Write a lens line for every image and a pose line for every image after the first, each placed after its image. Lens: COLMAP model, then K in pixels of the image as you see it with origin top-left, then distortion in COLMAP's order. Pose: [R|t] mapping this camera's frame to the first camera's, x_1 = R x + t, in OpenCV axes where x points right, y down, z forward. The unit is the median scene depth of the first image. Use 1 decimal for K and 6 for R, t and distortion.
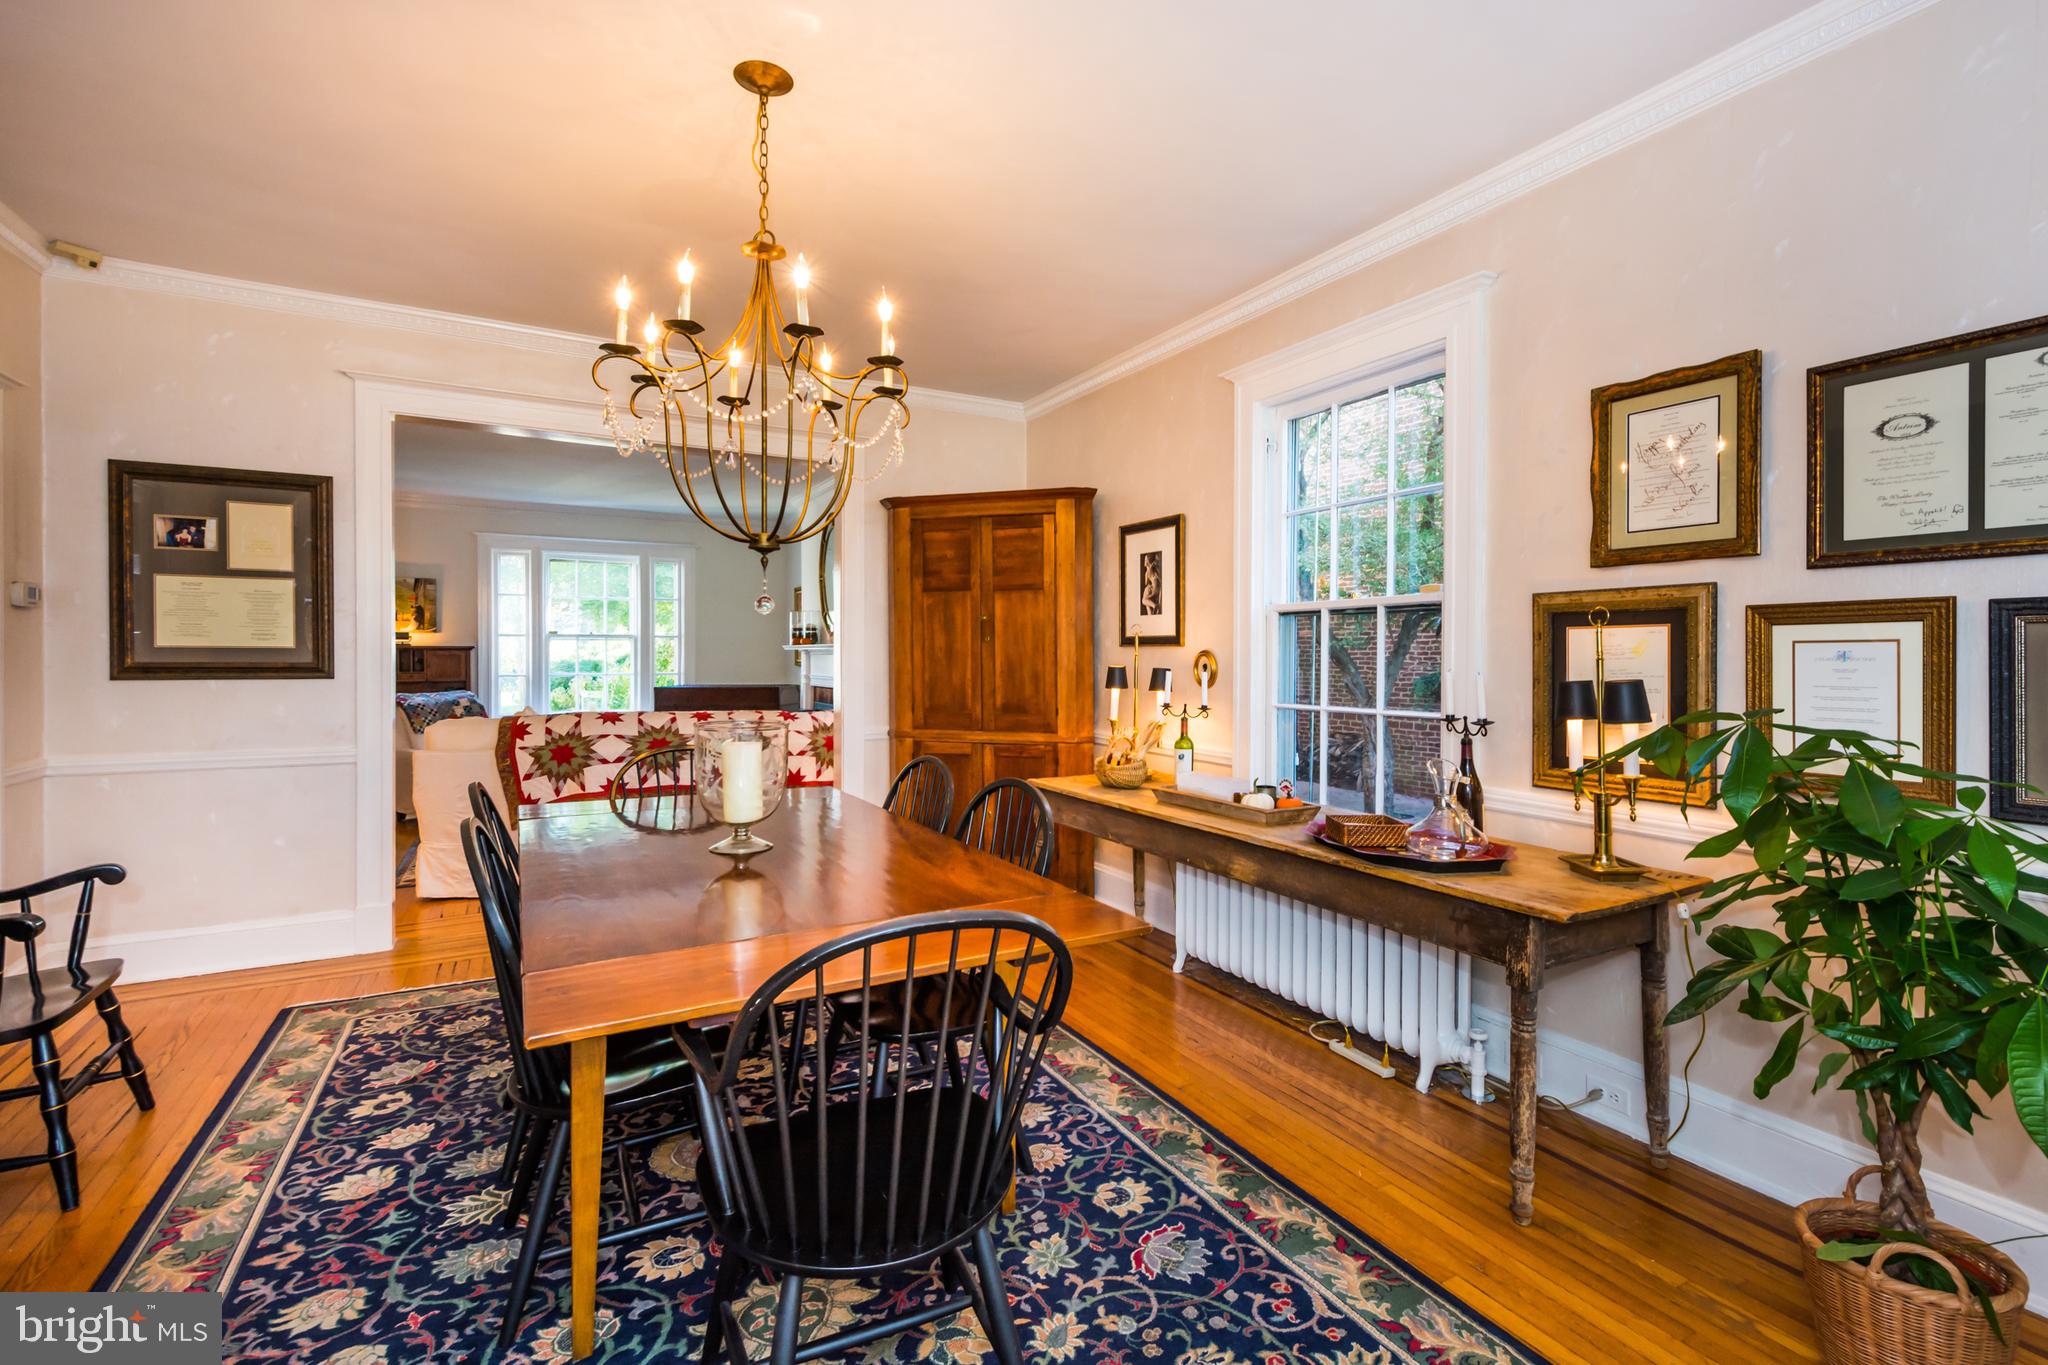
lens RADIAL K [[891.4, 0, 1019.8], [0, 891.4, 655.3], [0, 0, 1]] dist [0.001109, -0.000701]
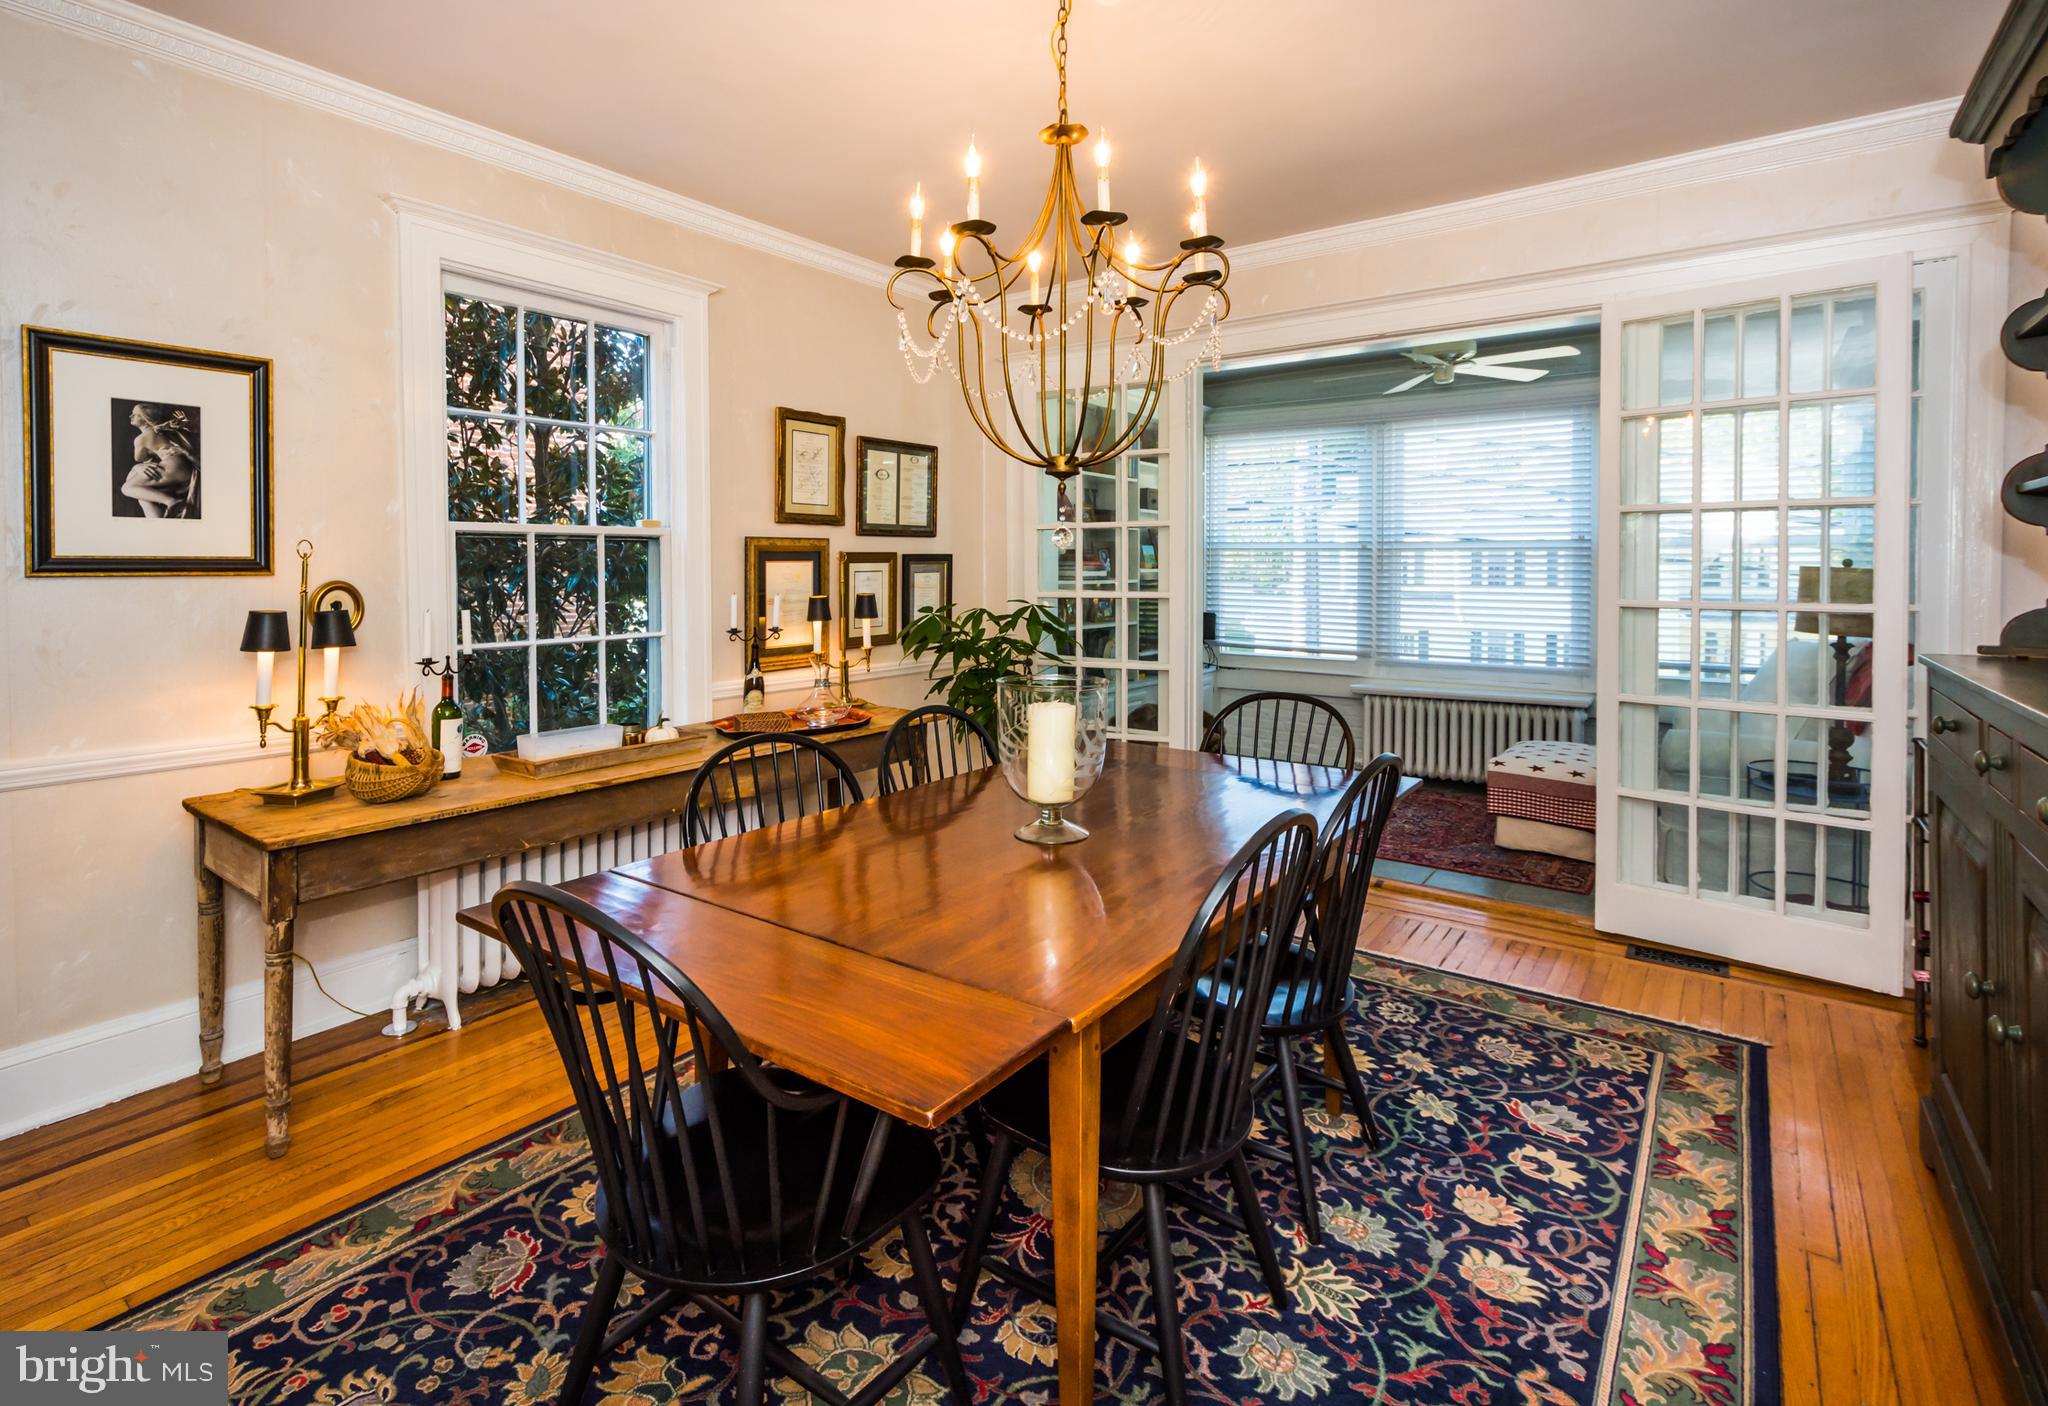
lens RADIAL K [[974.4, 0, 1031.9], [0, 974.4, 583.4], [0, 0, 1]] dist [0.001049, 0.000230]
pose [[-0.421296, -0.017626, 0.906752, -0.722694], [0.000916, 0.999802, 0.019860, -0.019931], [-0.906923, 0.009198, -0.421196, 0.906422]]
